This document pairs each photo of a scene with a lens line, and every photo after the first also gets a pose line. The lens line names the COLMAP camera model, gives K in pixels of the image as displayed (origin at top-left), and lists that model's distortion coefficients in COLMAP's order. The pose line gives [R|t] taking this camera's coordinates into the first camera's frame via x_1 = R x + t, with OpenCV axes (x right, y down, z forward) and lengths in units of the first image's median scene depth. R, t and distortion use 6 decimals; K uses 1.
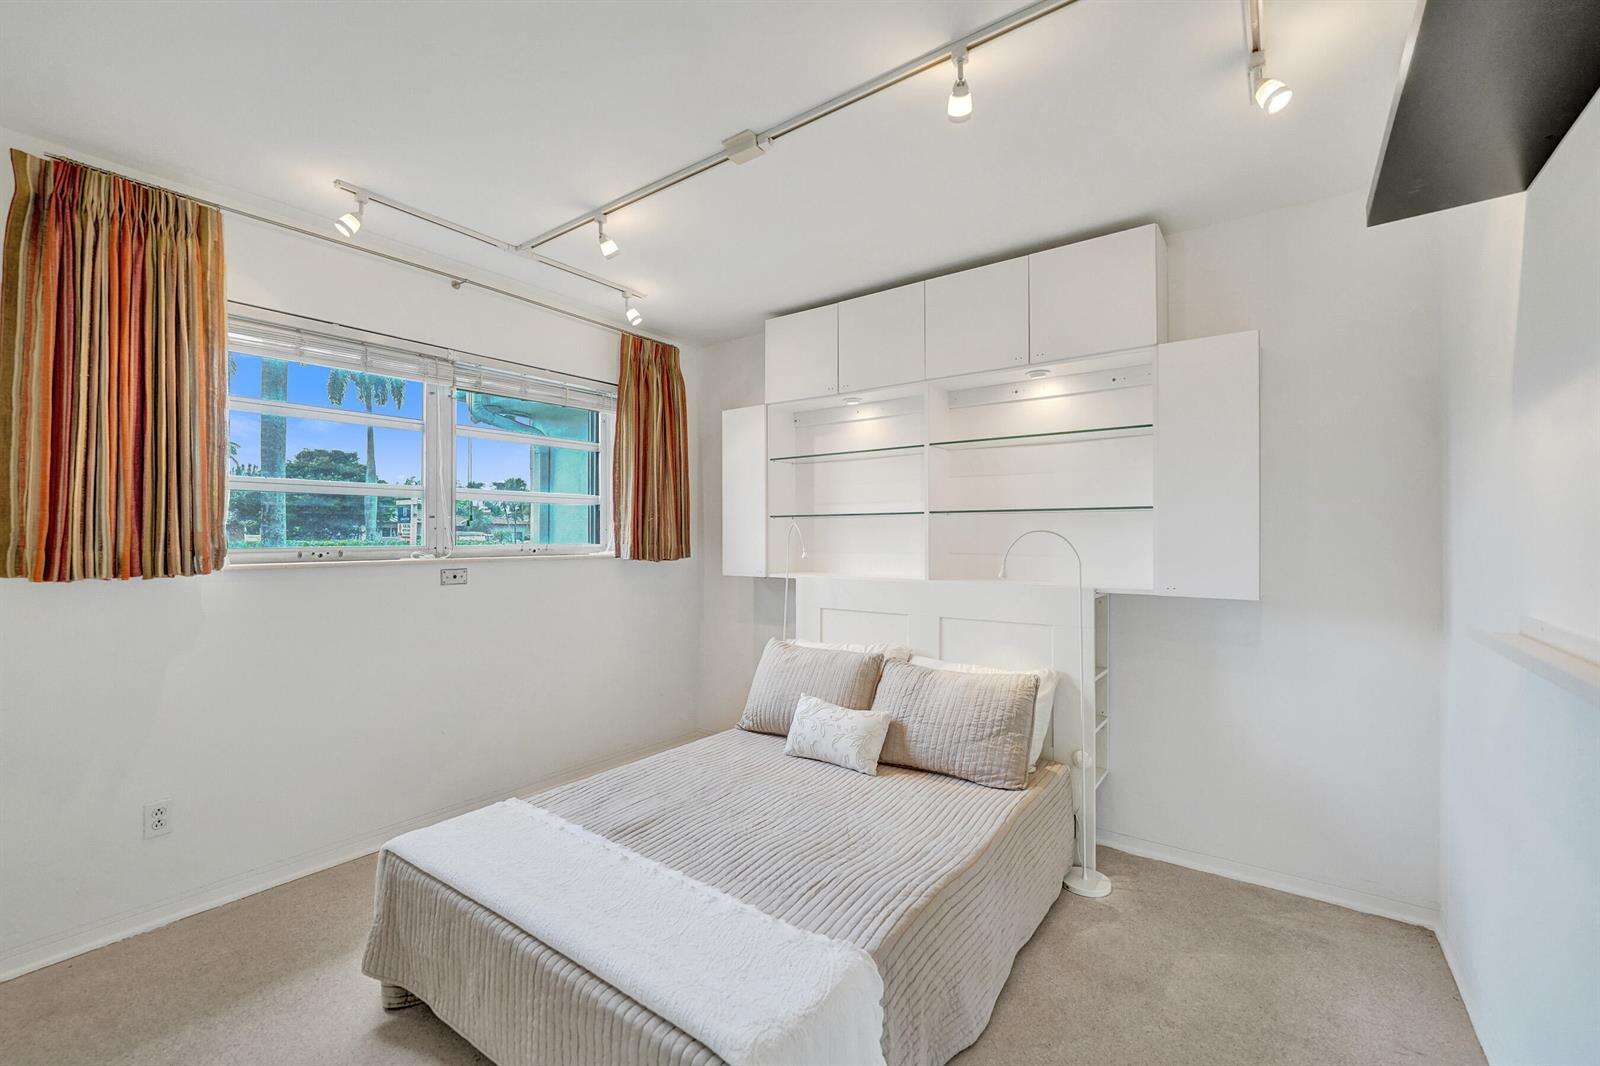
lens RADIAL K [[657.8, 0, 800.0], [0, 657.8, 533.0], [0, 0, 1]] dist [-0.000741, 0.000161]
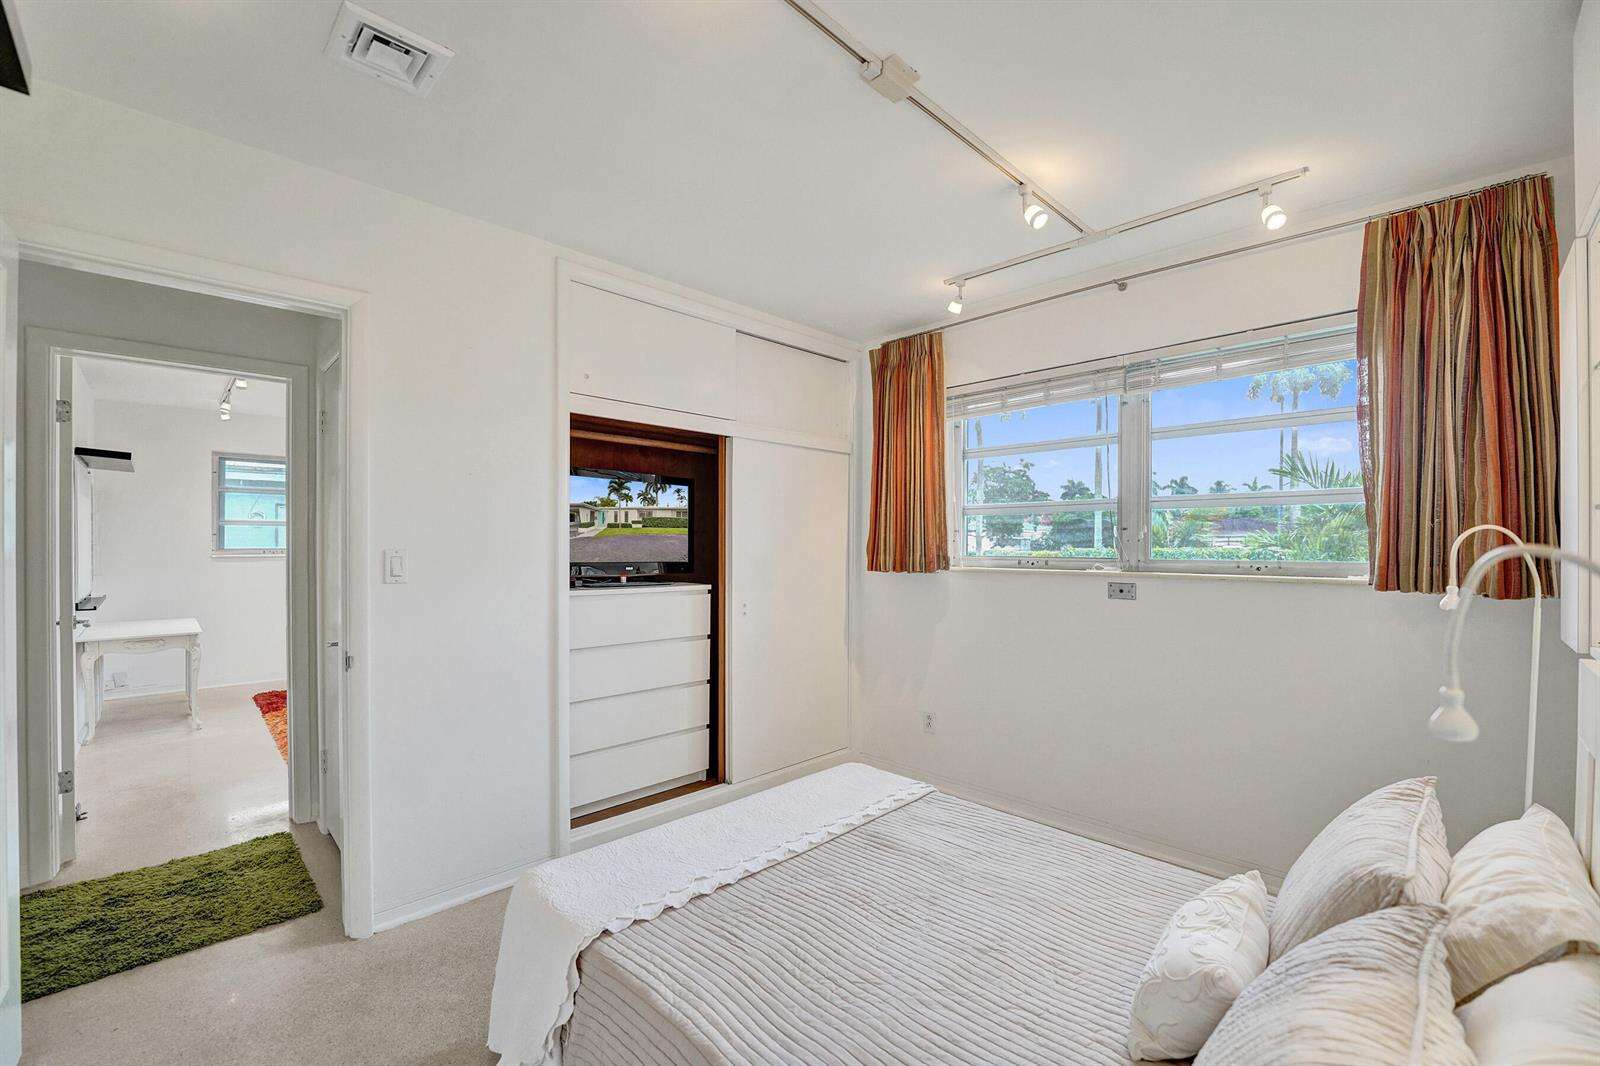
lens RADIAL K [[669.3, 0, 799.6], [0, 669.3, 546.0], [0, 0, 1]] dist [-0.022901, 0.000026]
pose [[-0.155671, 0.002273, -0.987806, 0.577475], [-0.001677, 0.999995, 0.002565, -0.001057], [0.987808, 0.002056, -0.155666, 0.783297]]
